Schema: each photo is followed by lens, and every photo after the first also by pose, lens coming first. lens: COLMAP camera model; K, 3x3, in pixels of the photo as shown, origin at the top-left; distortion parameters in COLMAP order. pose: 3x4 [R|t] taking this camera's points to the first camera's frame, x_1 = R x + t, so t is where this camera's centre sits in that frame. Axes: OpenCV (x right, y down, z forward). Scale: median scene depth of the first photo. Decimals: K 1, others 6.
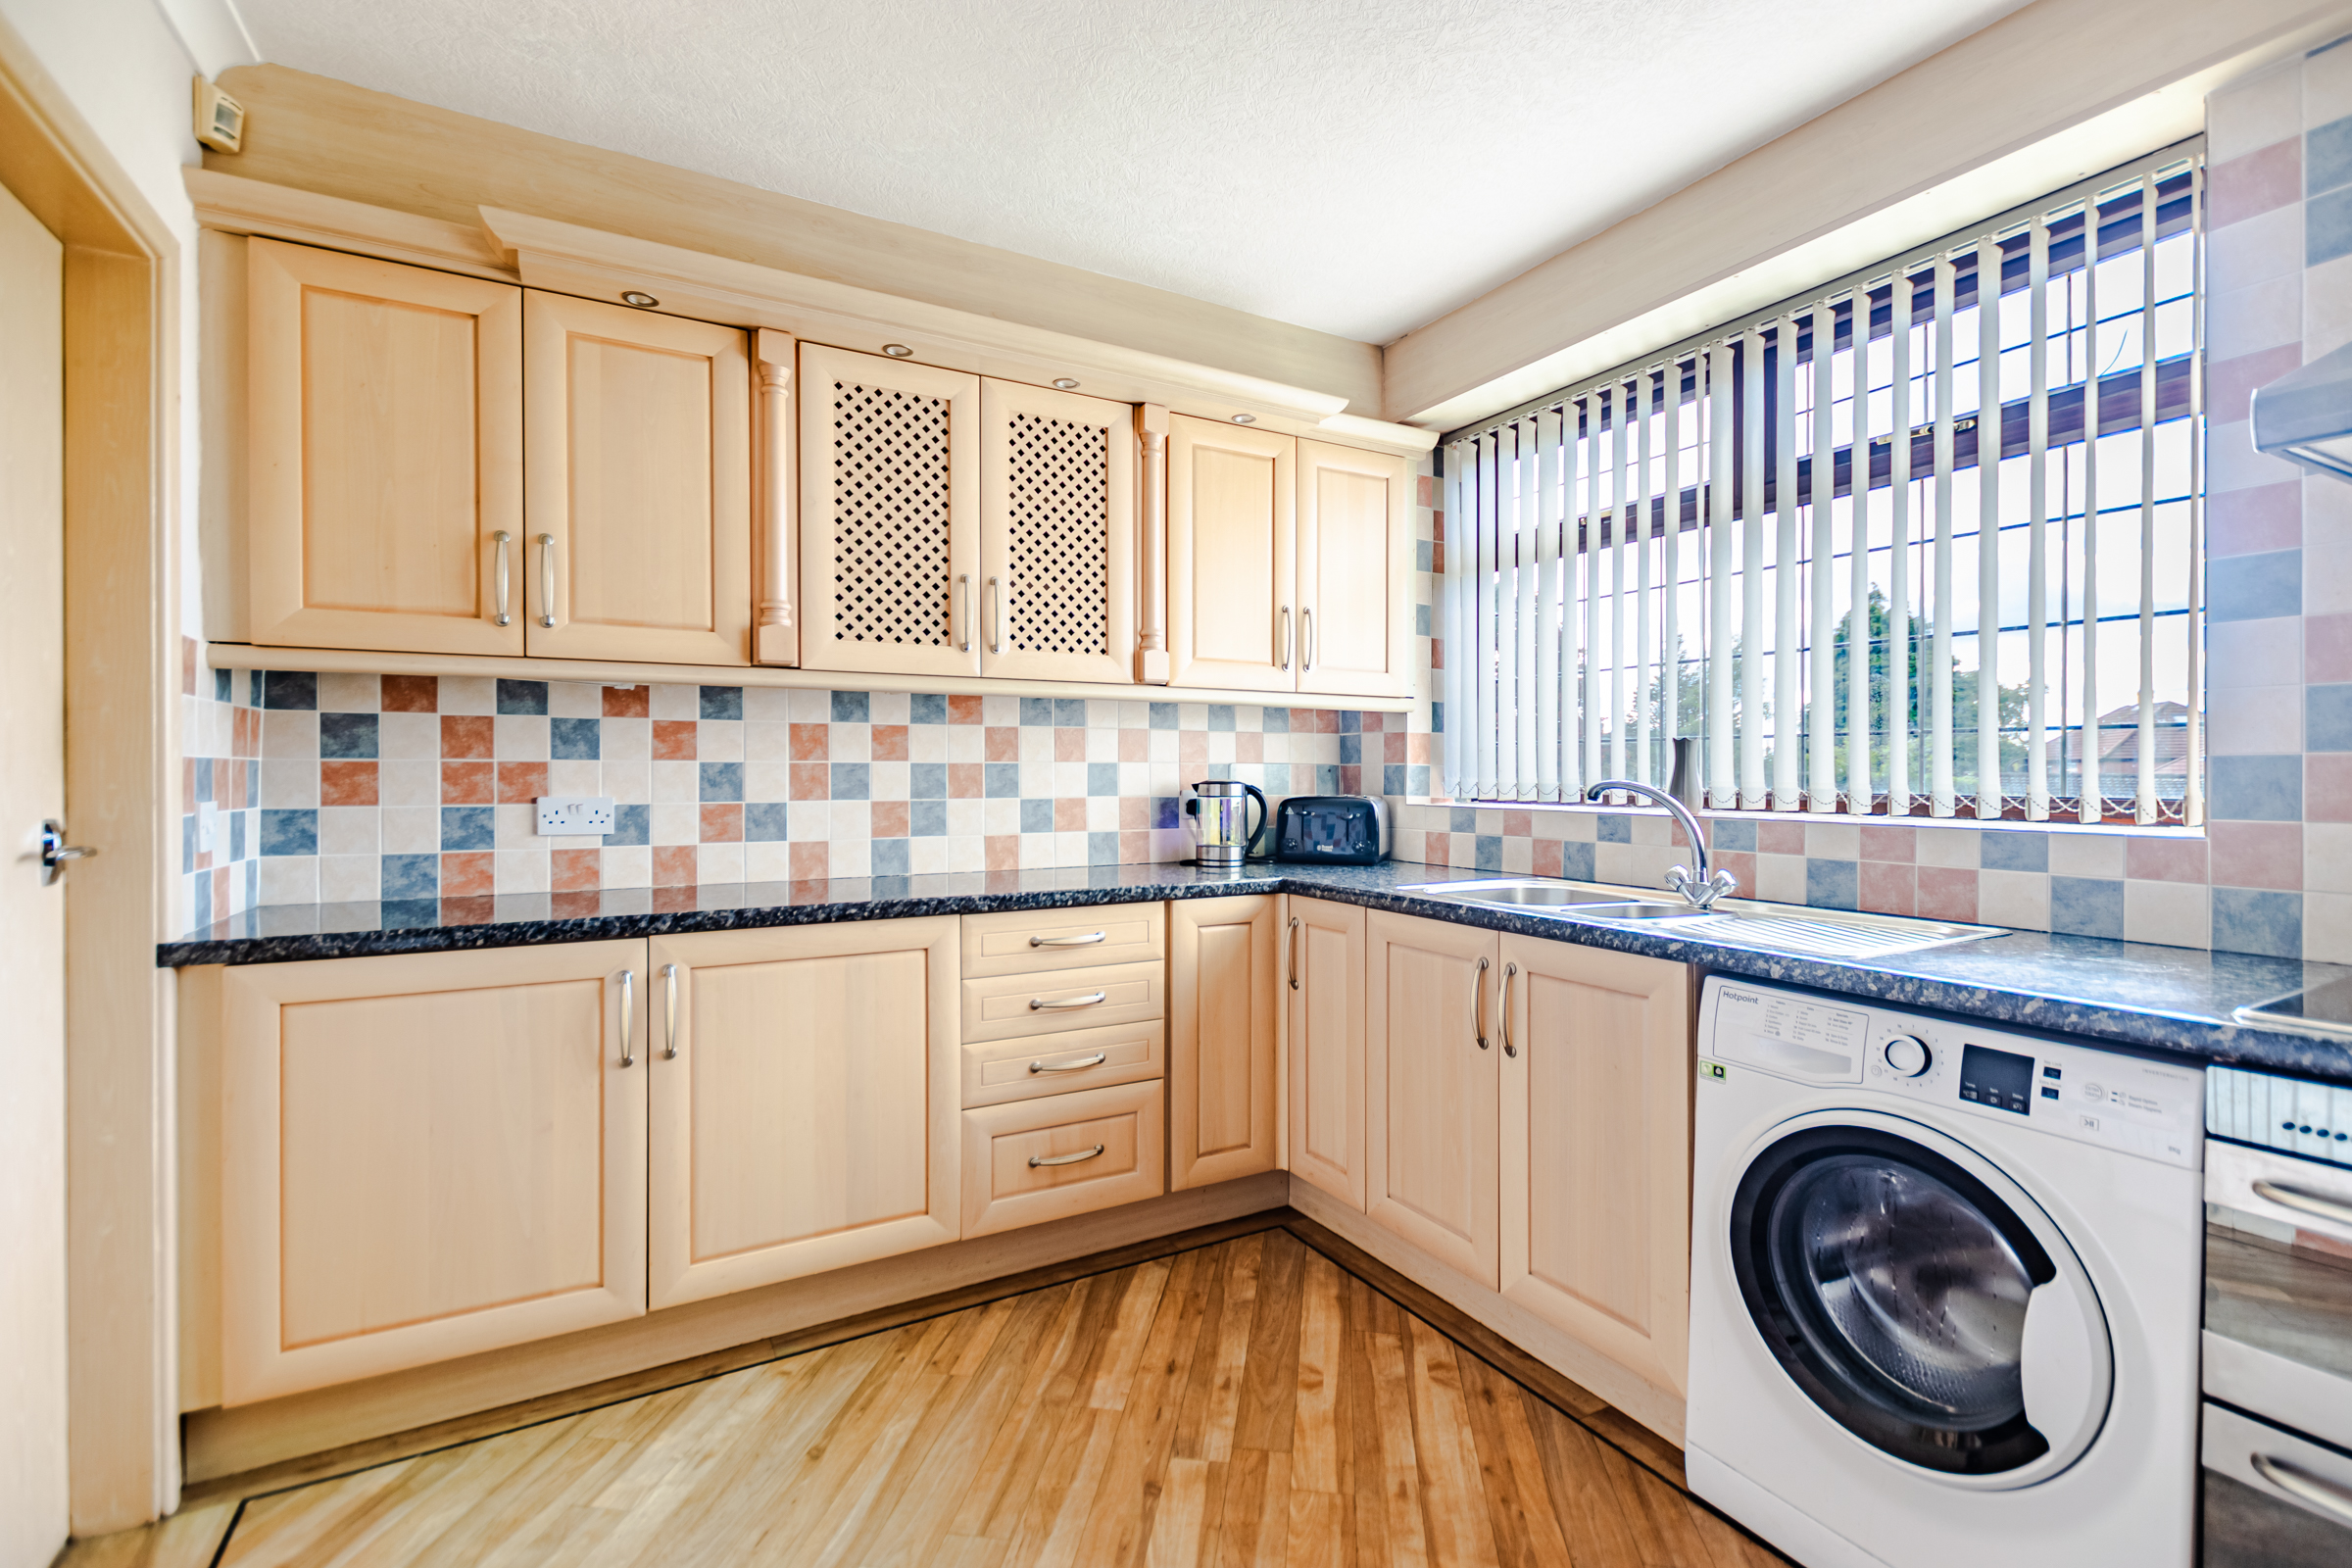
lens RADIAL K [[1031.4, 0, 1177.4], [0, 1031.4, 786.1], [0, 0, 1]] dist [0.004055, -0.000360]
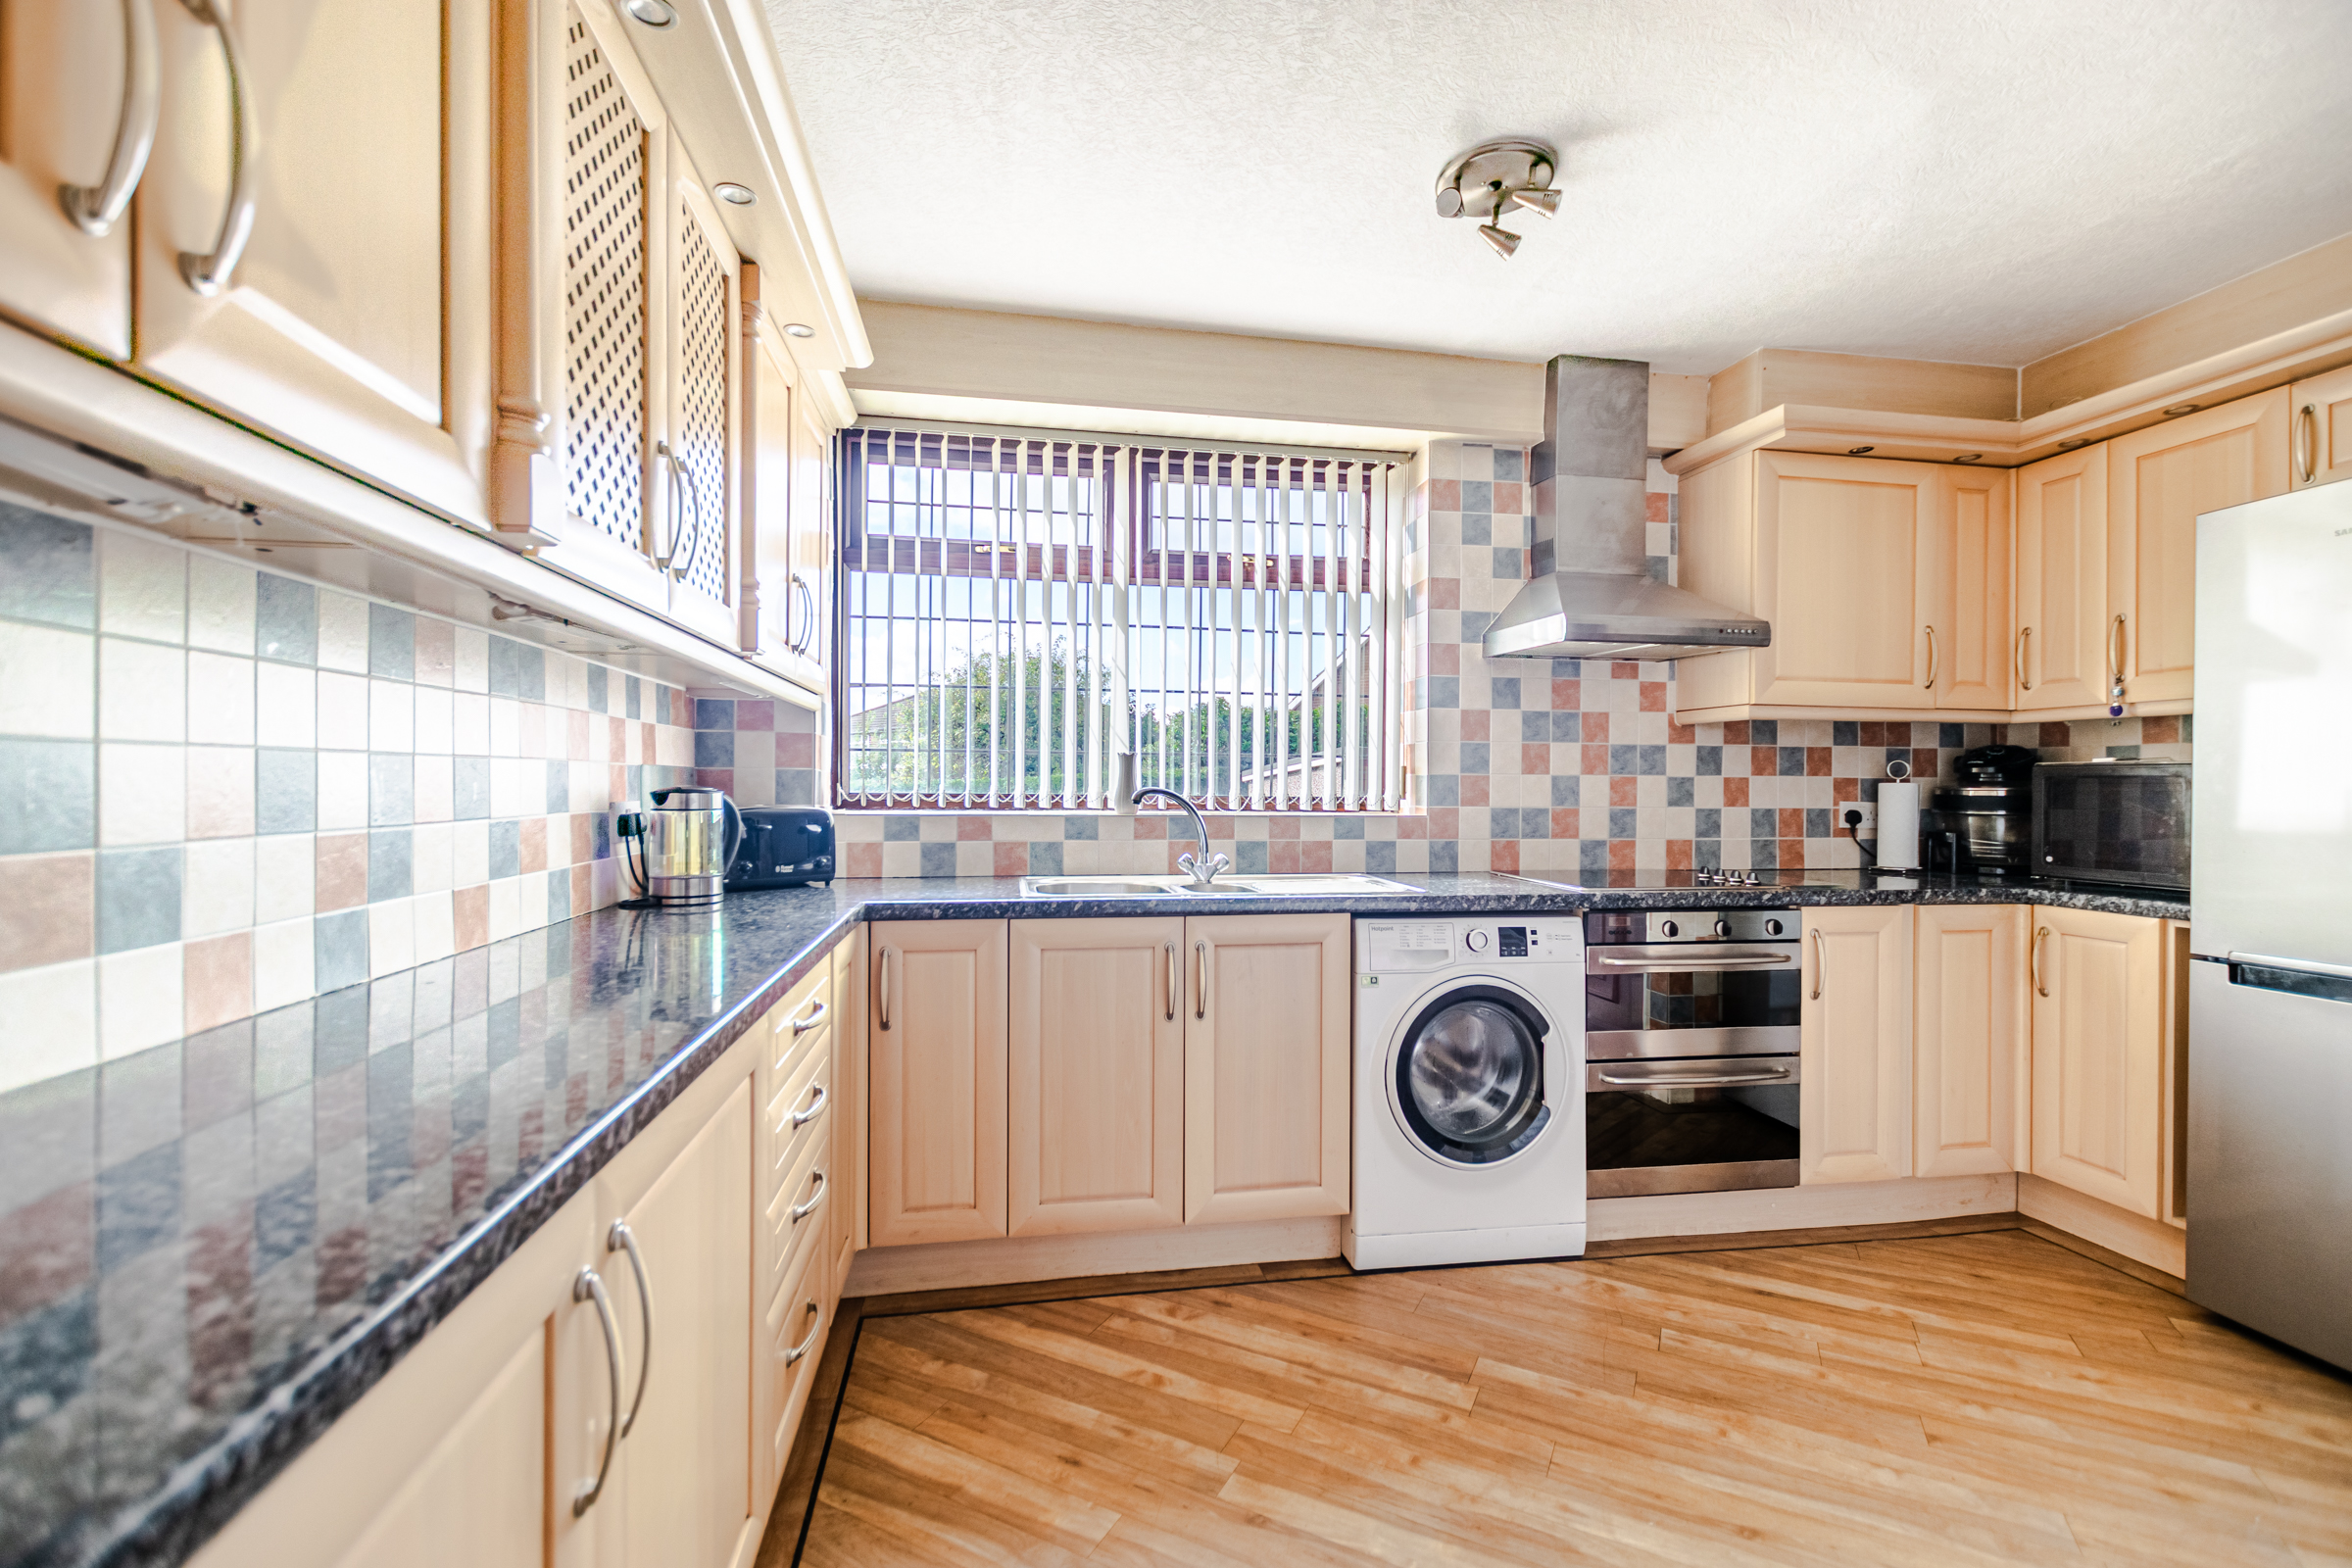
lens RADIAL K [[1031.4, 0, 1187.8], [0, 1031.4, 779.3], [0, 0, 1]] dist [0.004055, -0.000360]
pose [[0.317183, 0.005754, 0.948347, -0.792865], [0.004714, 0.999960, -0.007643, -0.006833], [-0.948353, 0.006895, 0.317143, 0.612709]]
